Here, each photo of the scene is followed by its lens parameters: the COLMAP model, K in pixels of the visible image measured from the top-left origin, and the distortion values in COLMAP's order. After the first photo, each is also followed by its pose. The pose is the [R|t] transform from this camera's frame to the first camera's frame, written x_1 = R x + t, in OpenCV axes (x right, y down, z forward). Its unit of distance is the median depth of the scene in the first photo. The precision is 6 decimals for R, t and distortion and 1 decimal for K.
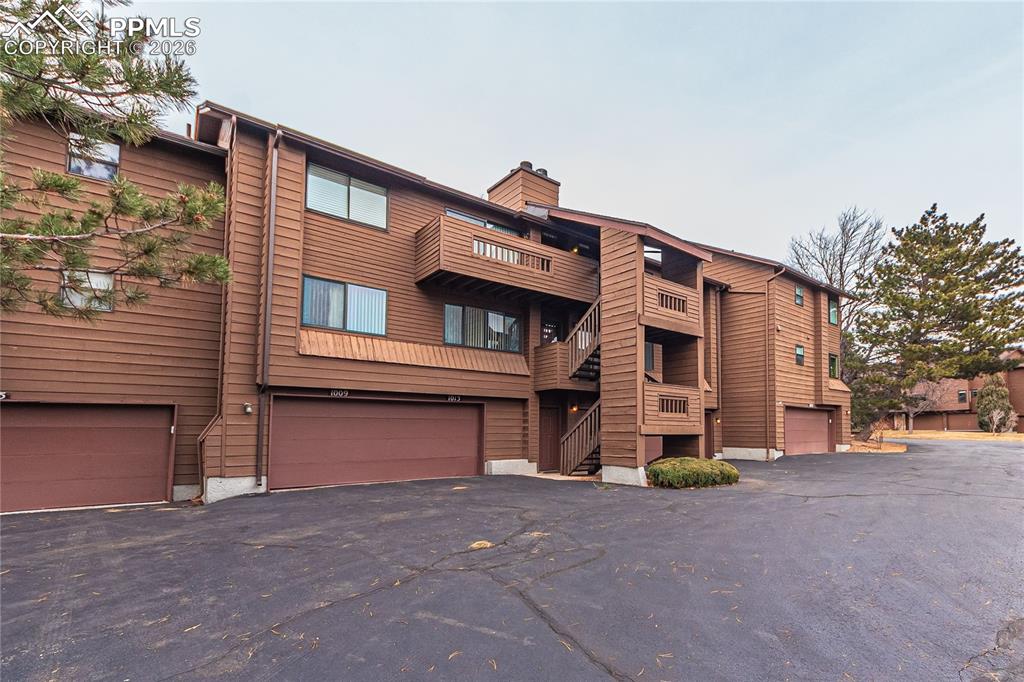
lens RADIAL K [[455.0, 0, 514.0], [0, 455.0, 408.2], [0, 0, 1]] dist [-0.000544, -0.000071]
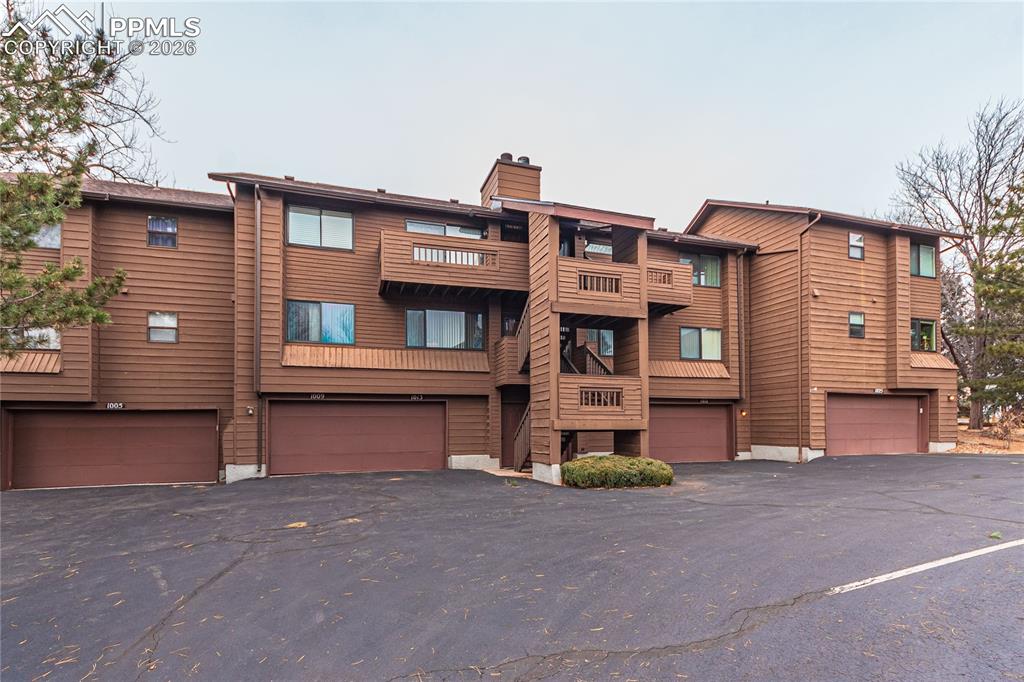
lens RADIAL K [[464.8, 0, 510.8], [0, 464.8, 419.2], [0, 0, 1]] dist [0.000164, 0.000002]
pose [[0.922619, -0.013555, -0.385474, 0.517346], [0.025779, 0.999315, 0.026562, 0.007105], [0.384849, -0.034444, 0.922336, 0.070998]]
